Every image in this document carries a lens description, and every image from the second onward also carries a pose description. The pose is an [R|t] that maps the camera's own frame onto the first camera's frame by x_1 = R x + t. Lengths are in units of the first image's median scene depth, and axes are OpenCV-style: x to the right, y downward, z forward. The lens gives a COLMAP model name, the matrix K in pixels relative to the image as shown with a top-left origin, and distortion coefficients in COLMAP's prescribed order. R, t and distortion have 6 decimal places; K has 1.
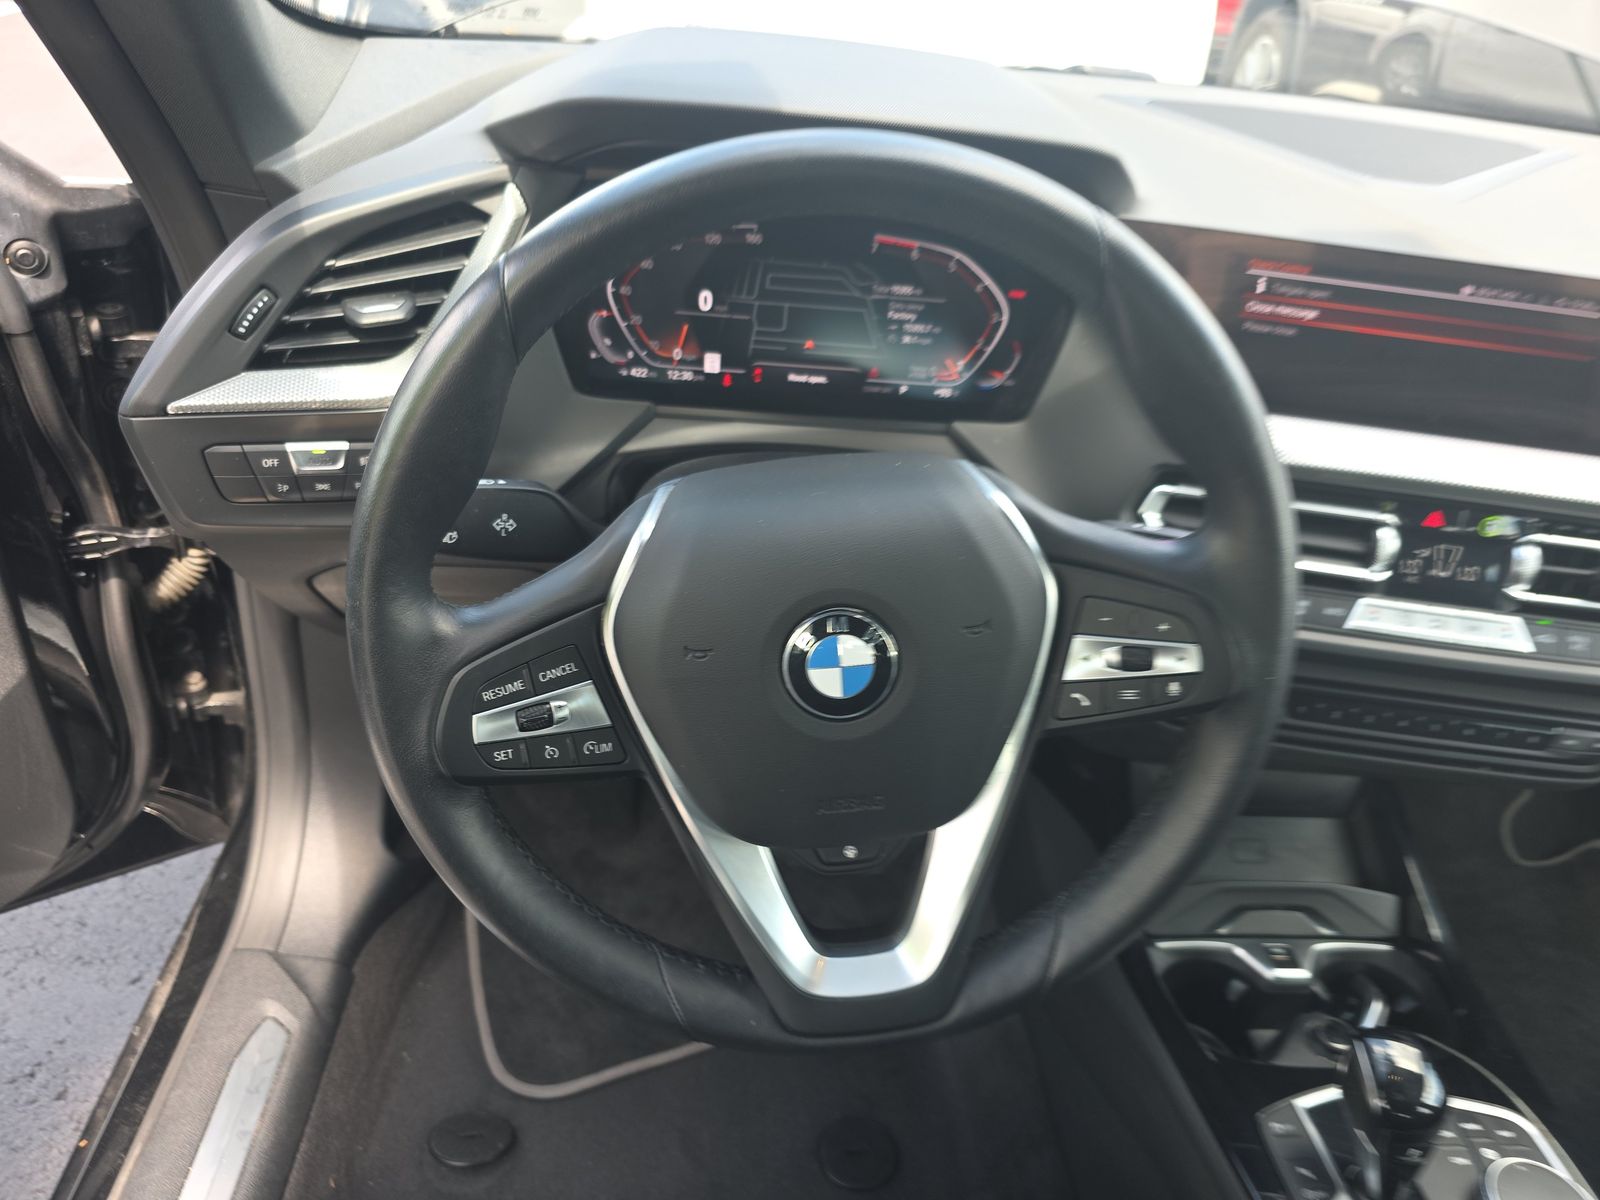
lens RADIAL K [[1100.8, 0, 808.3], [0, 1100.8, 605.6], [0, 0, 1]] dist [0.017318, -0.033642]
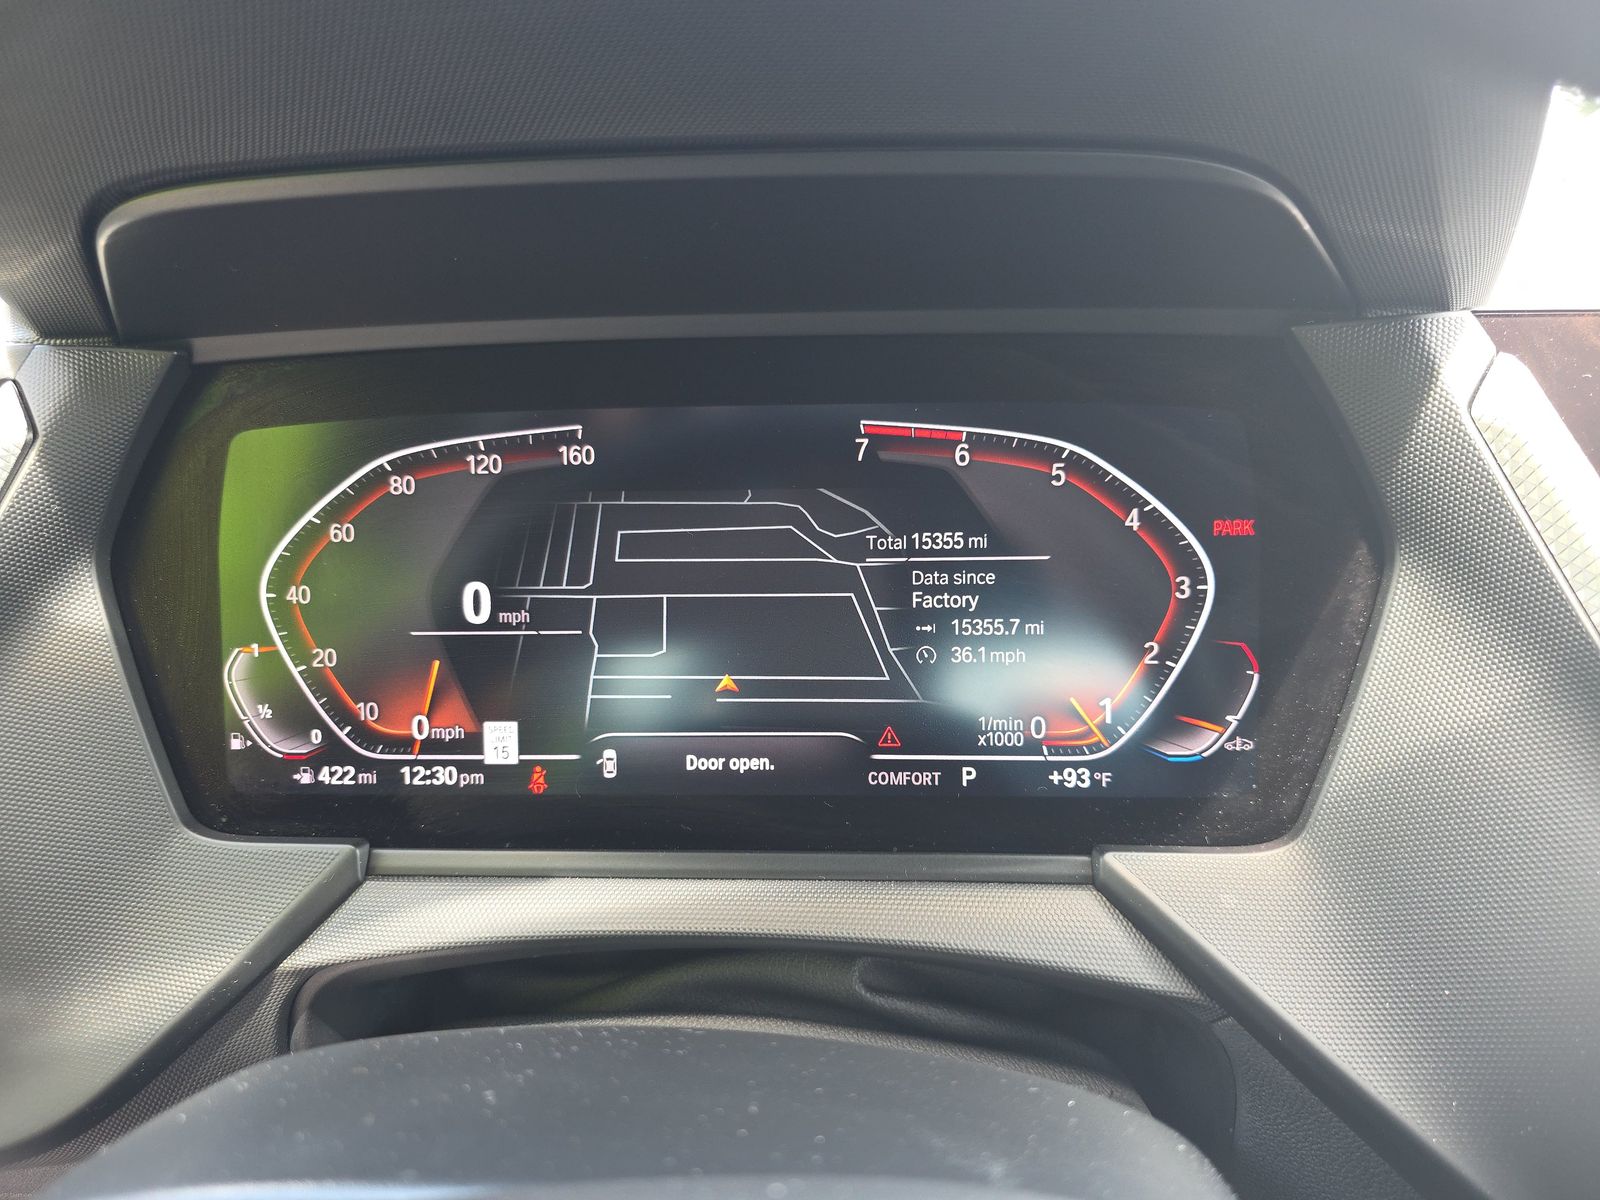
lens RADIAL K [[1100.8, 0, 795.1], [0, 1100.8, 598.7], [0, 0, 1]] dist [0.017318, -0.033642]
pose [[0.982617, -0.078980, -0.168006, 0.100448], [0.032285, 0.963899, -0.264302, -0.159510], [0.182816, 0.254283, 0.949694, 0.609677]]
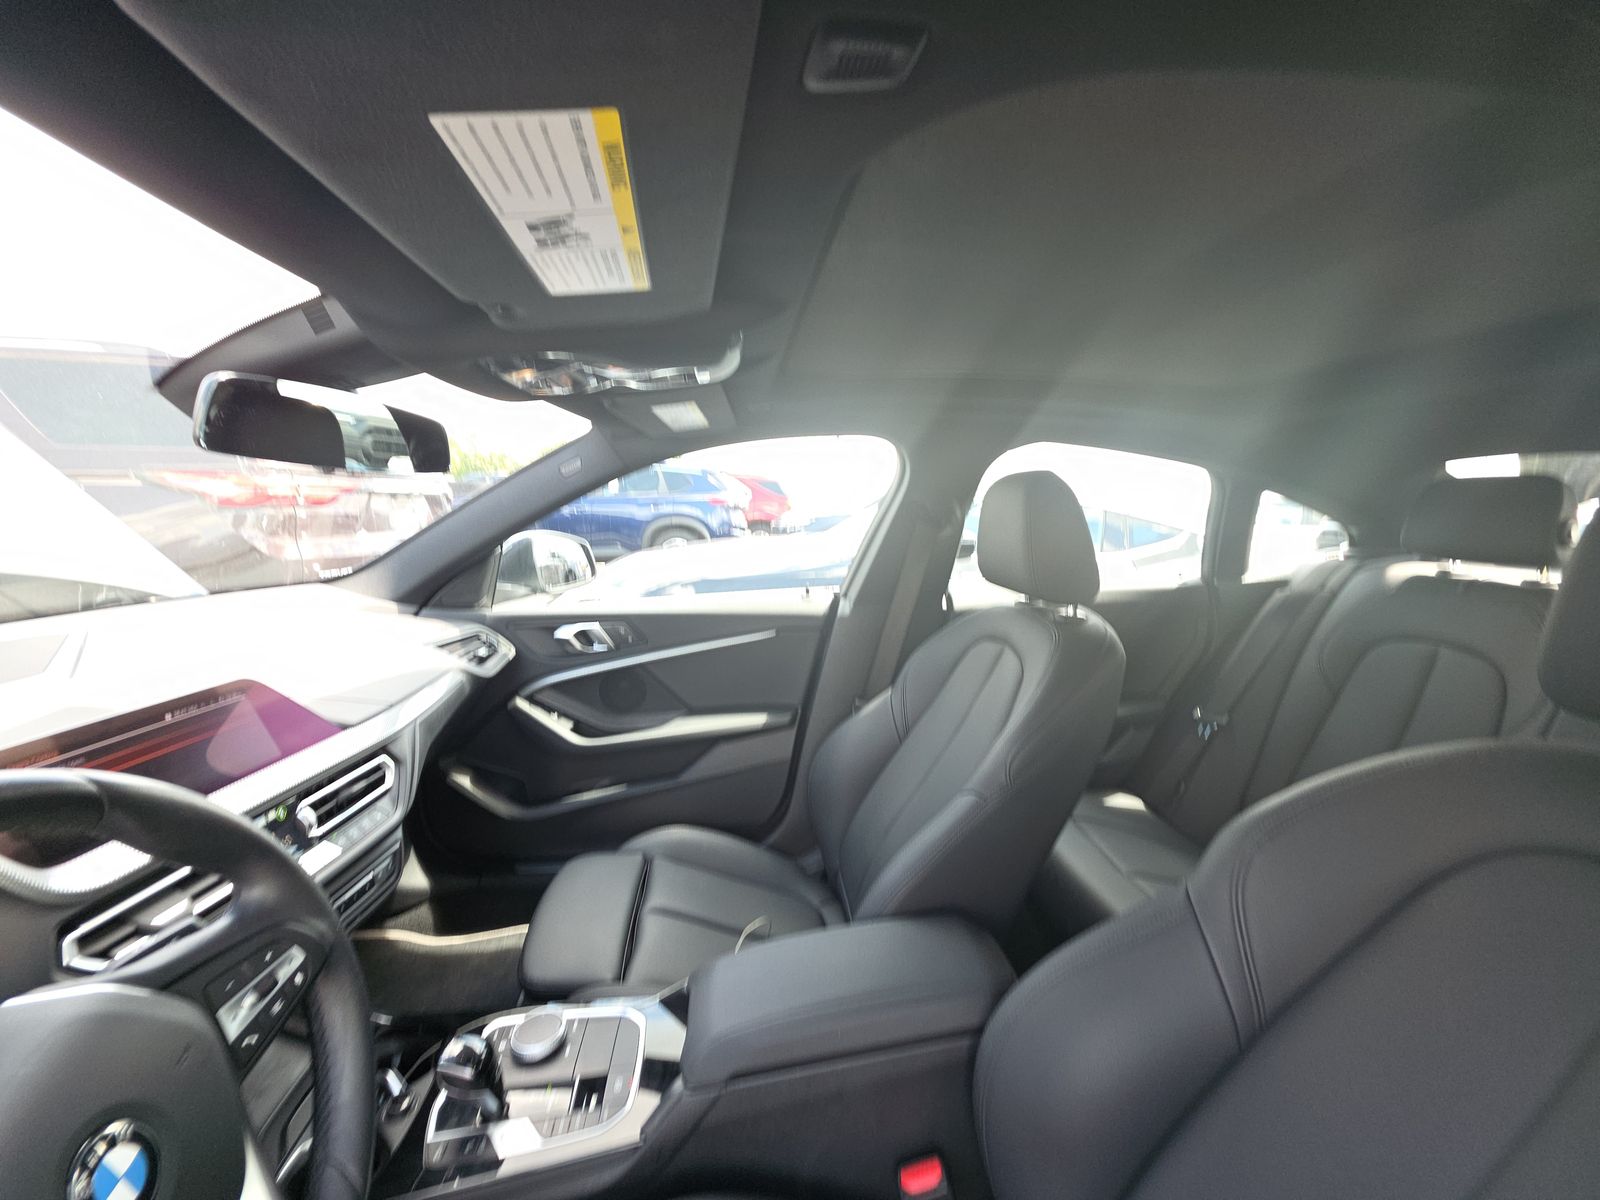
lens RADIAL K [[635.3, 0, 798.8], [0, 635.3, 600.2], [0, 0, 1]] dist [0.001988, -0.004471]
pose [[-0.051902, -0.241602, 0.968986, -0.329504], [0.531361, 0.814862, 0.231636, -0.142204], [-0.845554, 0.526904, 0.086085, 0.018158]]
